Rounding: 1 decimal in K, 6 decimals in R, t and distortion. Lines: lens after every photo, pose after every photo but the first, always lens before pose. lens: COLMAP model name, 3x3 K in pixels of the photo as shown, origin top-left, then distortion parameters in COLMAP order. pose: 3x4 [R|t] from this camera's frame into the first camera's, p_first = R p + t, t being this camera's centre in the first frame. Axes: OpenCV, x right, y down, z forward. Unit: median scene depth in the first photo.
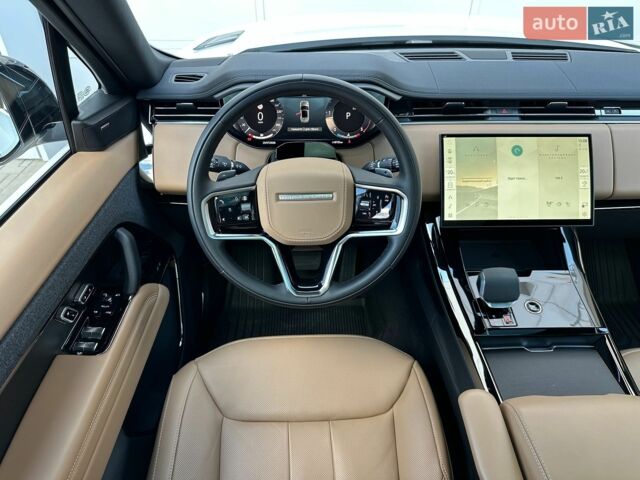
lens RADIAL K [[443.2, 0, 320.0], [0, 443.2, 240.0], [0, 0, 1]] dist [0.073391, -0.106633]
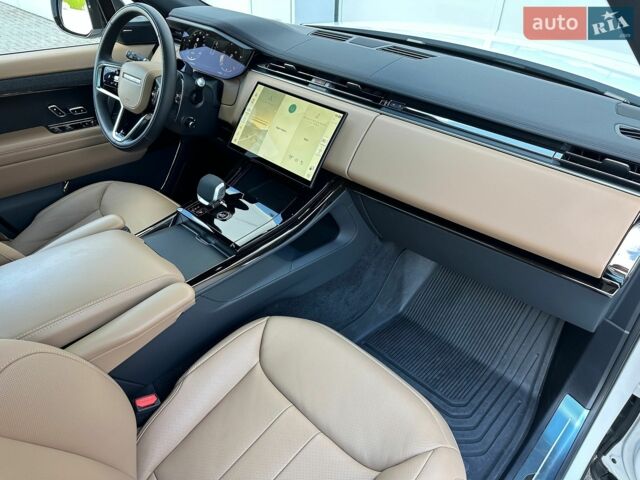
lens RADIAL K [[443.2, 0, 320.0], [0, 443.2, 240.0], [0, 0, 1]] dist [0.073391, -0.106633]
pose [[0.697787, 0.420972, -0.579547, 1.338101], [-0.447500, 0.887956, 0.106194, -0.045410], [0.559318, 0.185246, 0.807990, 0.136289]]
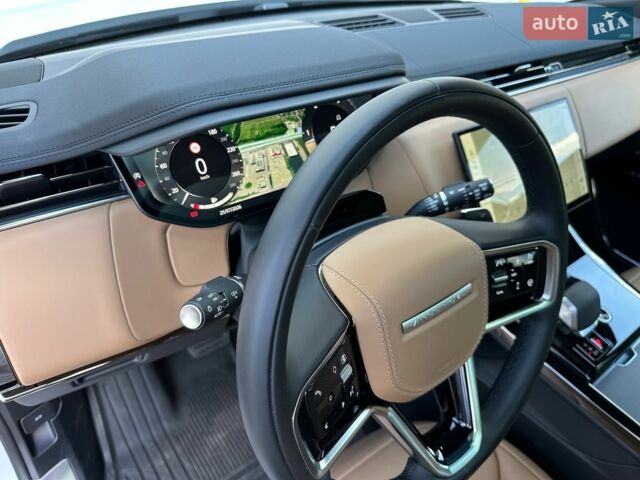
lens RADIAL K [[474.6, 0, 318.3], [0, 474.6, 230.1], [0, 0, 1]] dist [0.058712, -0.130359]
pose [[0.812285, -0.300614, 0.499824, -0.326621], [0.287982, 0.951916, 0.104508, -0.229887], [-0.507207, 0.059051, 0.859799, 0.471551]]
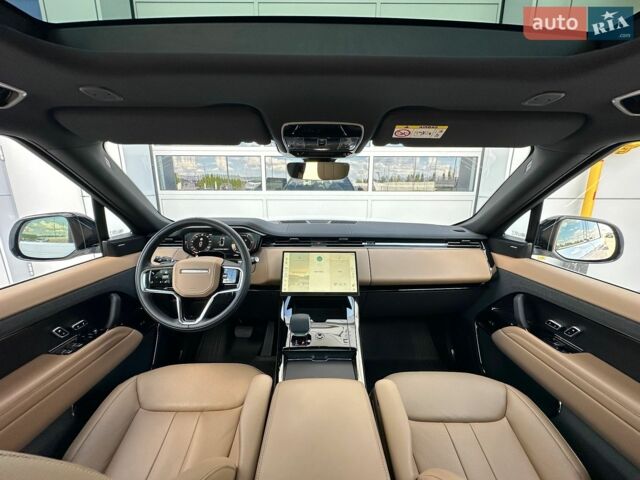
lens RADIAL K [[255.4, 0, 320.0], [0, 255.4, 240.0], [0, 0, 1]] dist [0.000609, -0.000072]
pose [[0.999900, 0.002991, -0.013800, 0.457961], [-0.008325, 0.914273, -0.405012, 0.198135], [0.011406, 0.405087, 0.914207, -0.110662]]
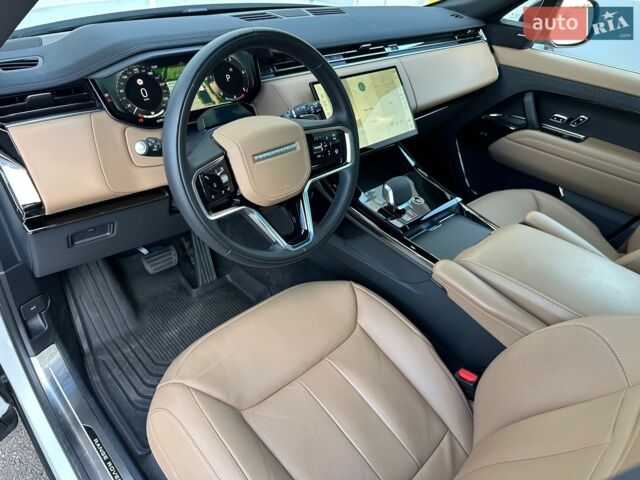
lens RADIAL K [[463.4, 0, 320.0], [0, 463.4, 240.0], [0, 0, 1]] dist [0.036546, -0.072584]
pose [[0.740398, -0.342021, 0.578647, -0.514495], [0.330225, 0.934899, 0.130057, -0.012196], [-0.585459, 0.094790, 0.805142, 0.091612]]
